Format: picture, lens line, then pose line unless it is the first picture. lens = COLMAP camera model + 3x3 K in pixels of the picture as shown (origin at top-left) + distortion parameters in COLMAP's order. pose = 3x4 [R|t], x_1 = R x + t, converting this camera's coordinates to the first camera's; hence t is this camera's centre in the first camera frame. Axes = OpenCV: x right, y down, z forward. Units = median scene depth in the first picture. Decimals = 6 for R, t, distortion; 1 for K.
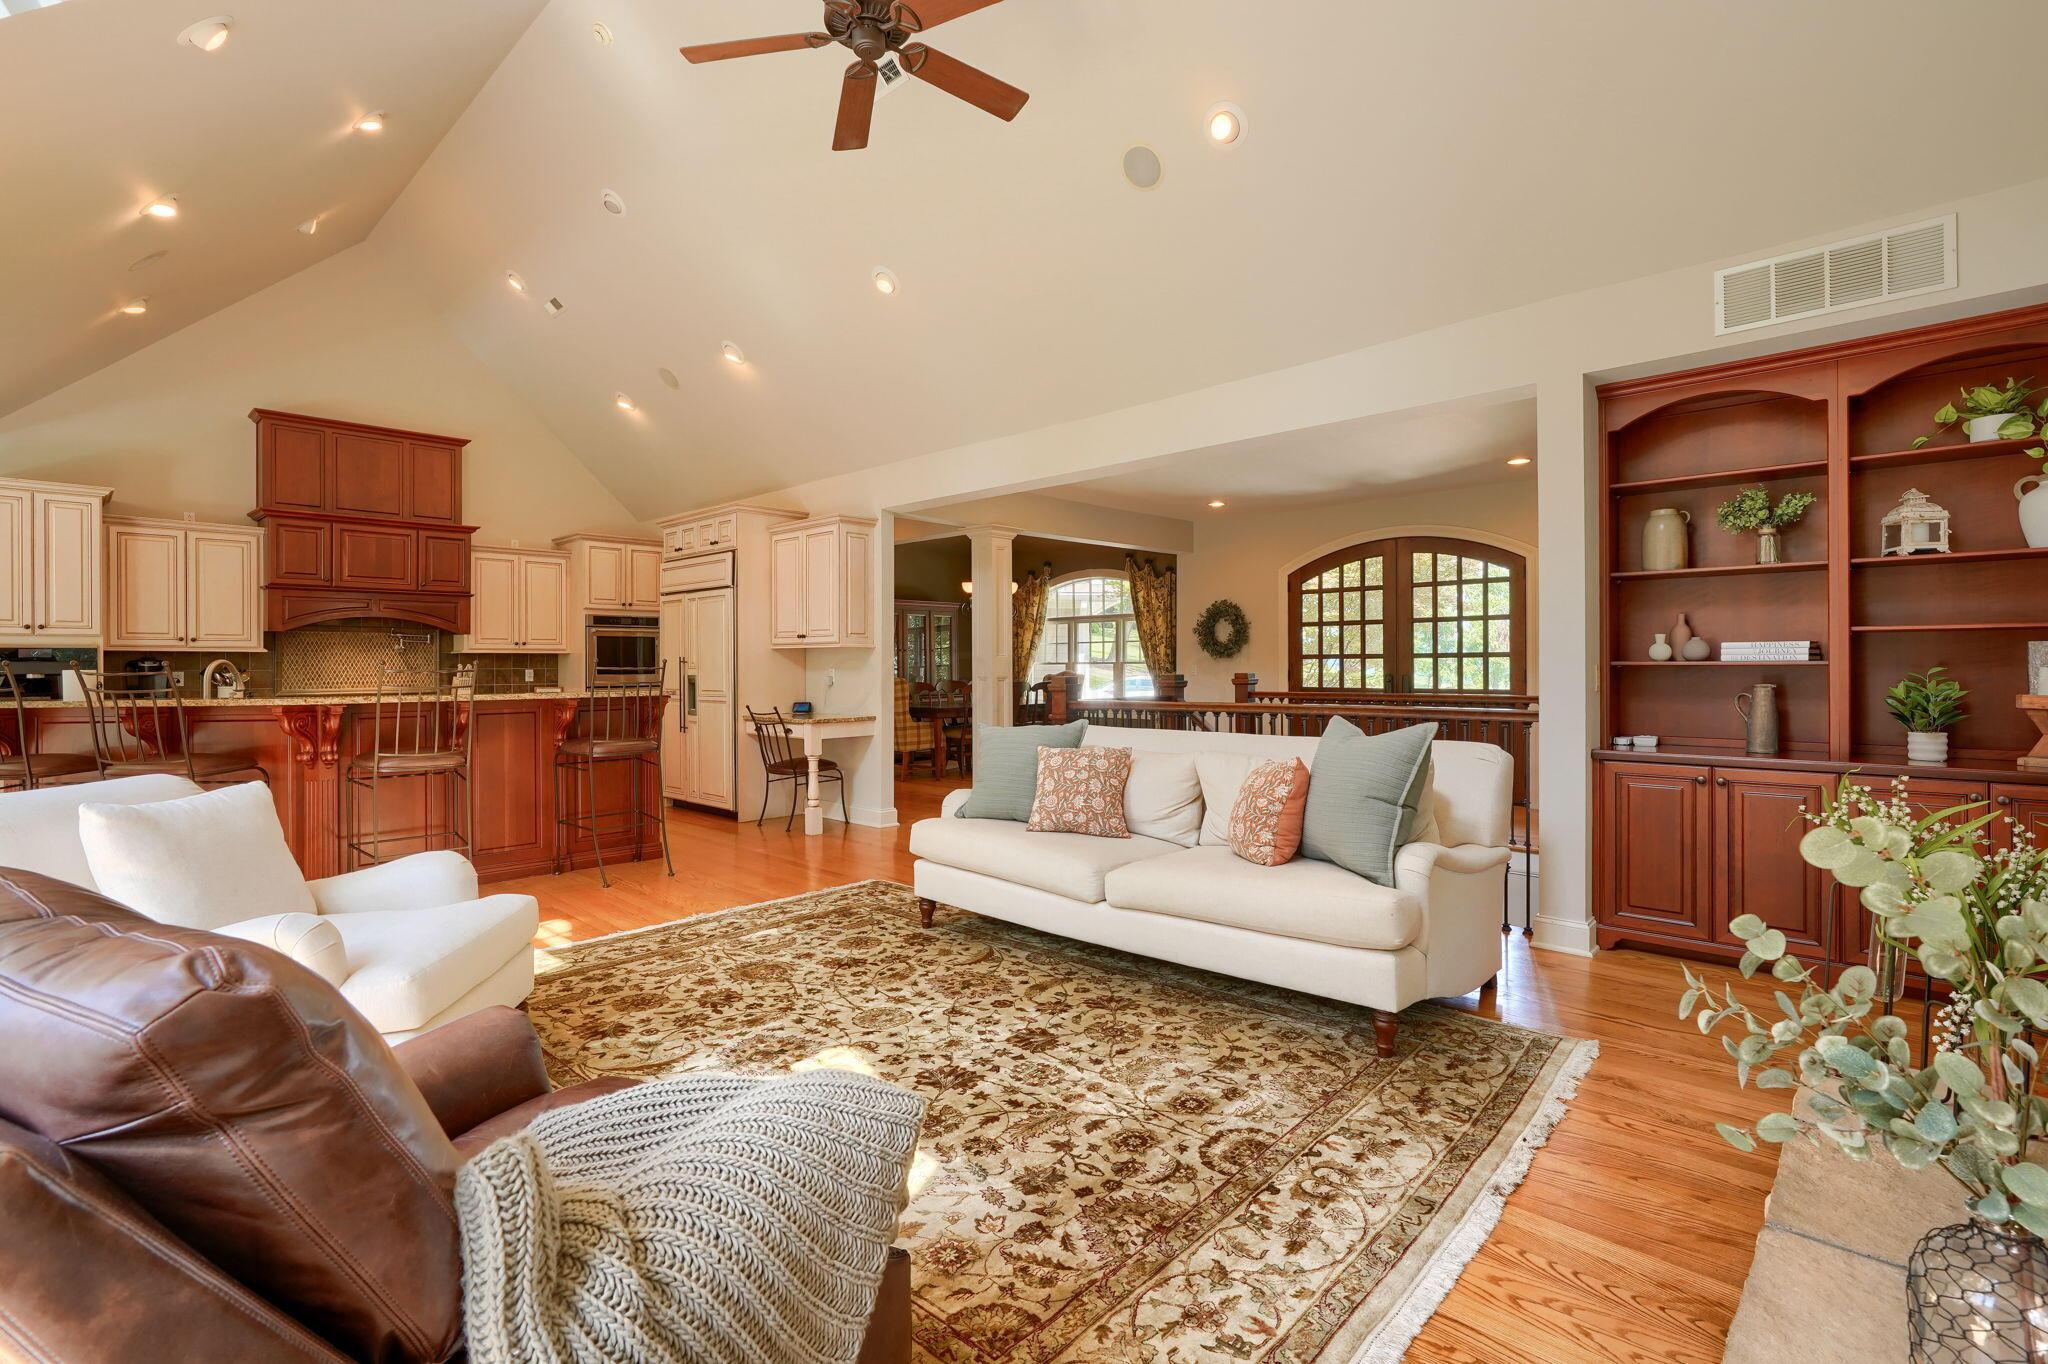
lens RADIAL K [[940.5, 0, 1028.1], [0, 940.5, 661.5], [0, 0, 1]] dist [-0.013501, 0.005574]
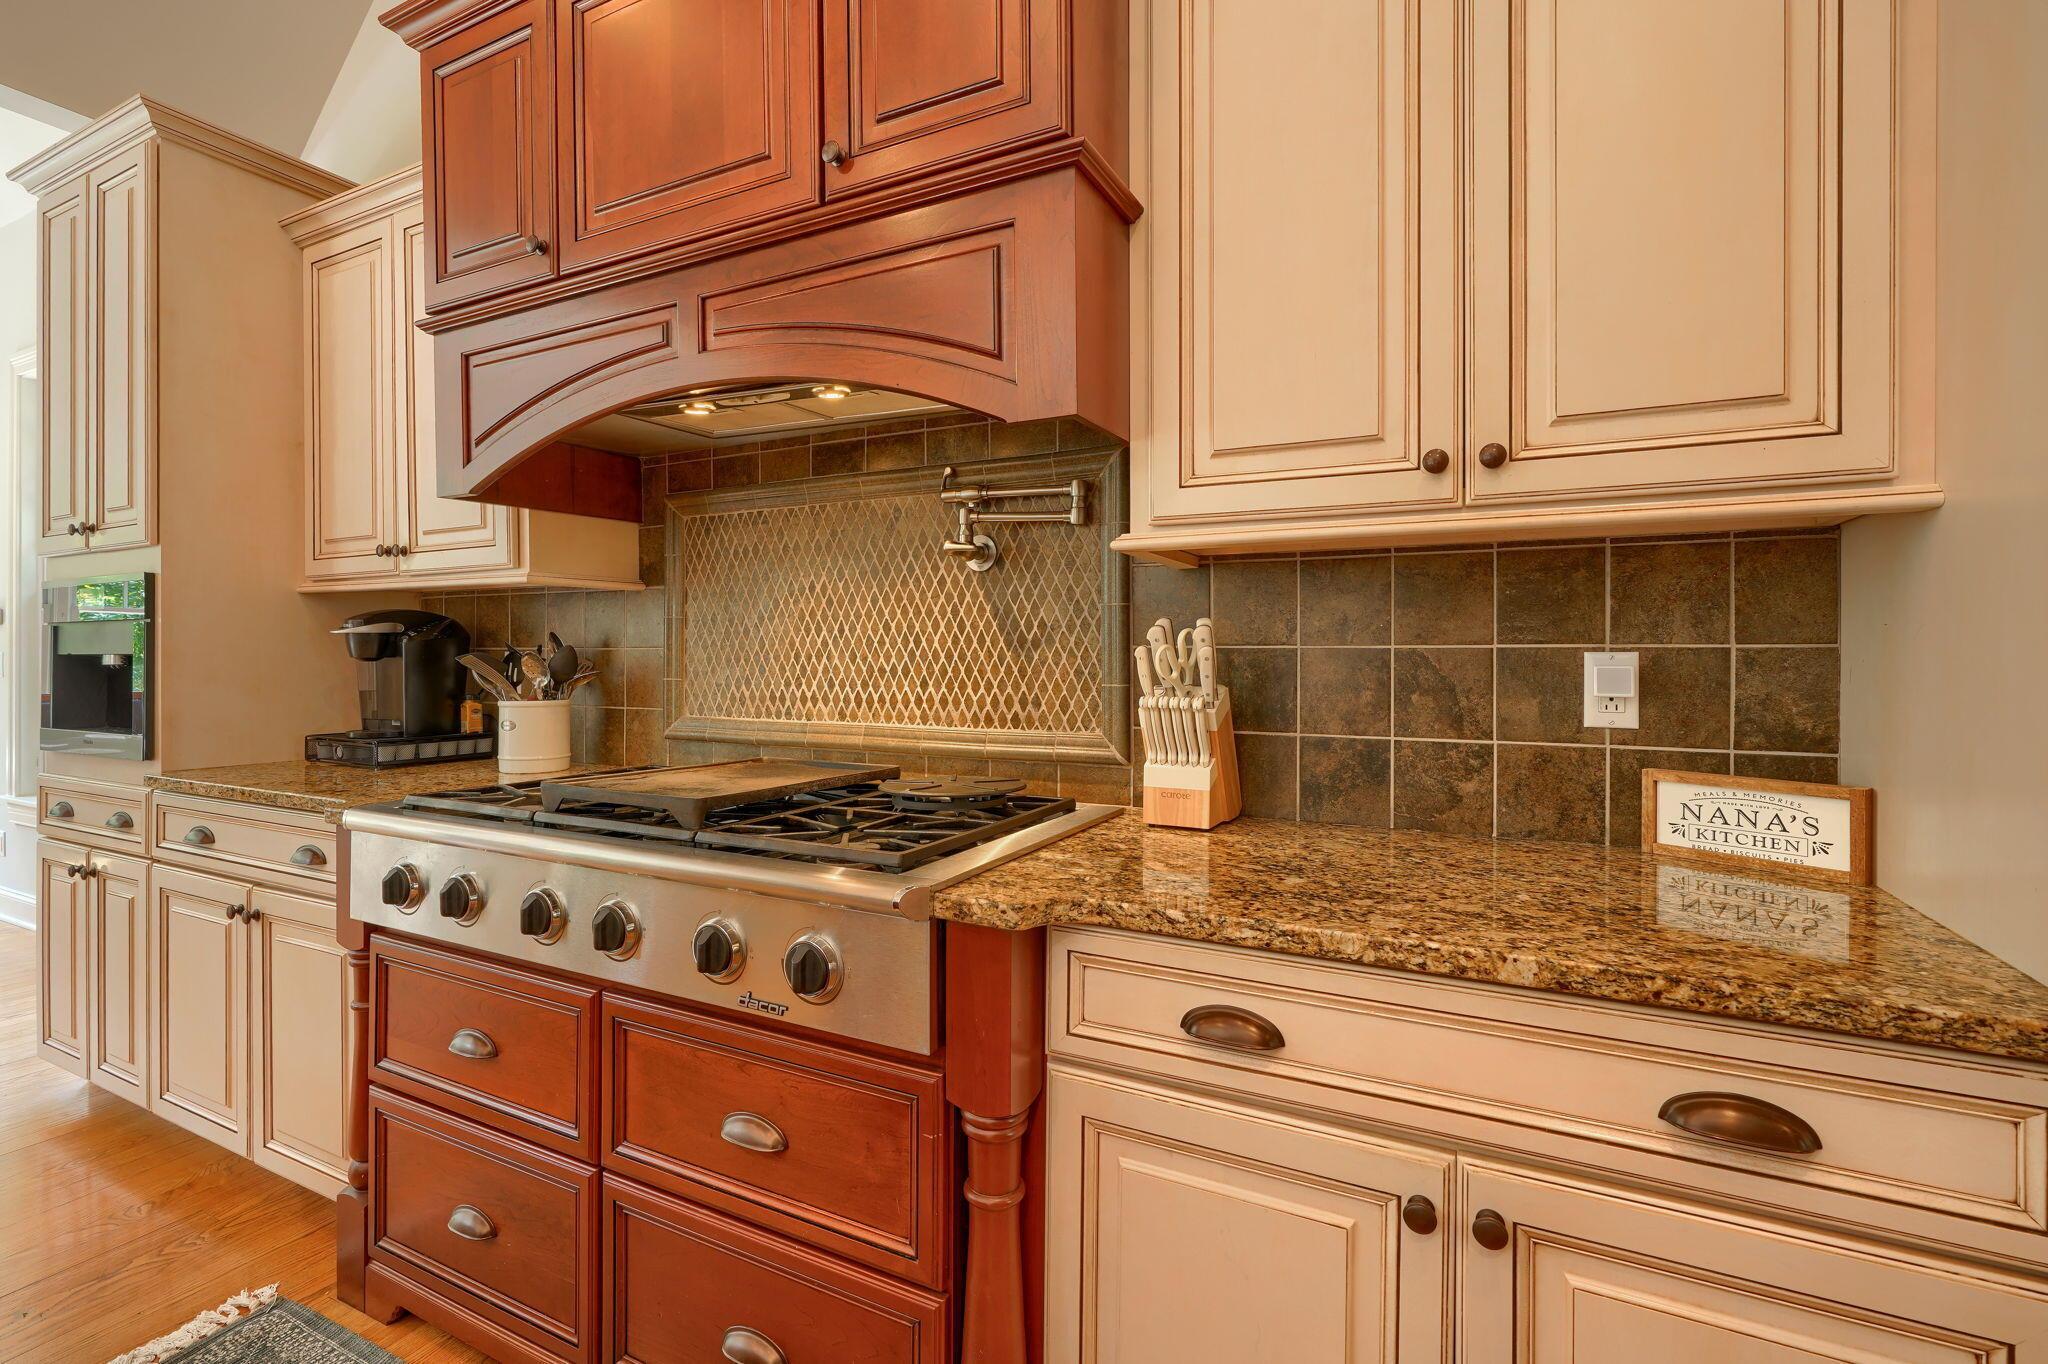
lens RADIAL K [[940.5, 0, 1009.9], [0, 940.5, 653.9], [0, 0, 1]] dist [-0.013501, 0.005574]
pose [[0.284119, 0.003420, -0.958783, -0.600360], [0.002263, 0.999988, 0.004238, 0.011949], [0.958786, -0.003374, 0.284108, 1.252458]]
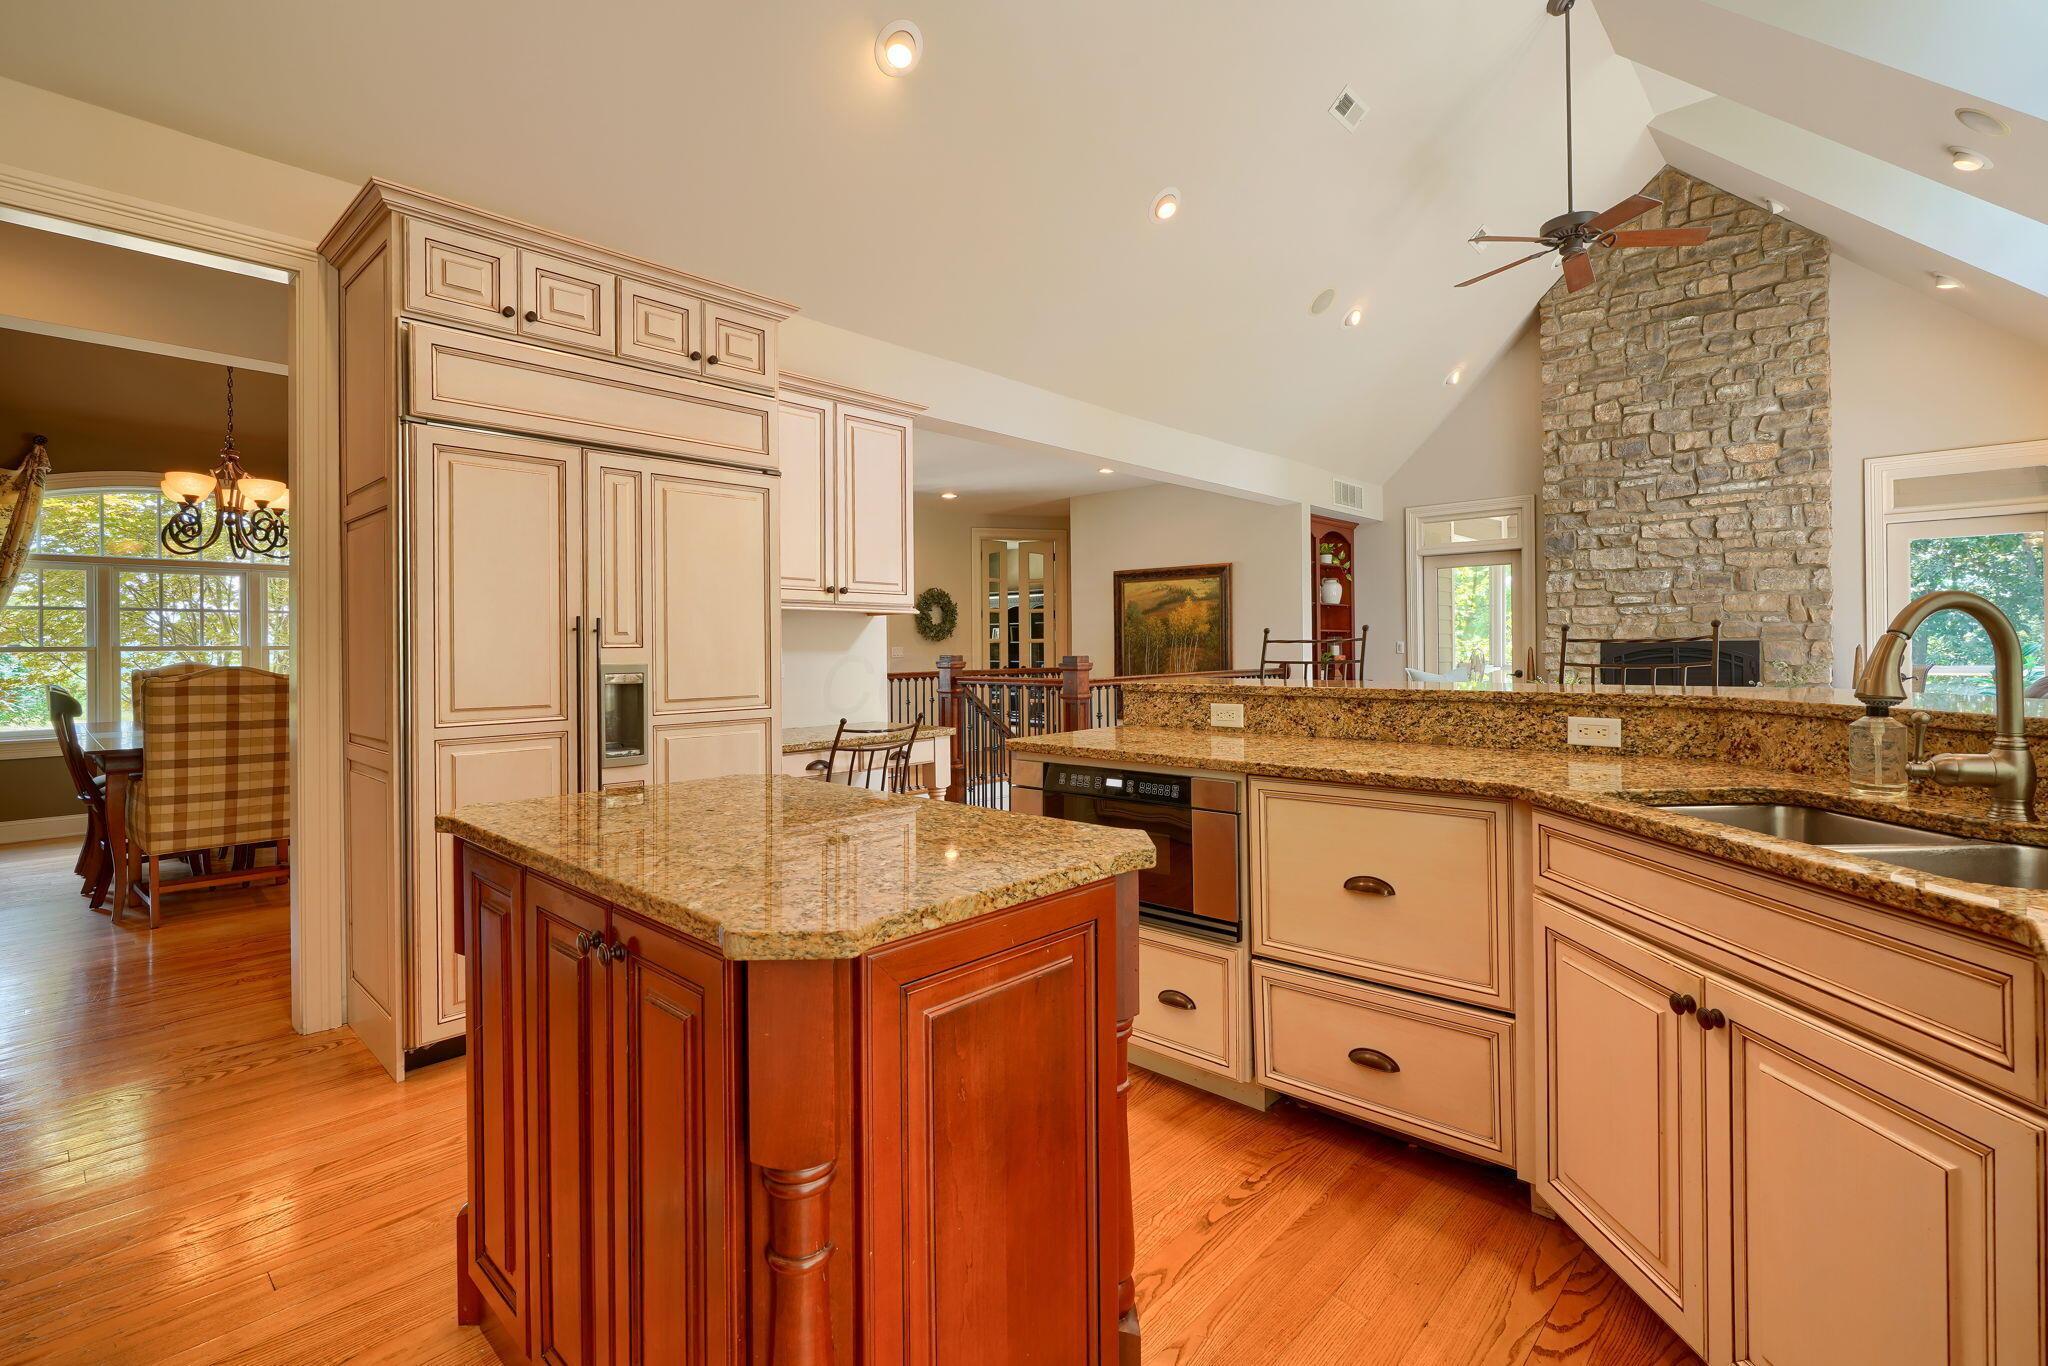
lens RADIAL K [[940.5, 0, 999.9], [0, 940.5, 648.5], [0, 0, 1]] dist [-0.013501, 0.005574]
pose [[0.003541, 0.004486, 0.999984, -0.924595], [0.003444, 0.999984, -0.004498, 0.012305], [-0.999988, 0.003460, 0.003525, 1.035935]]
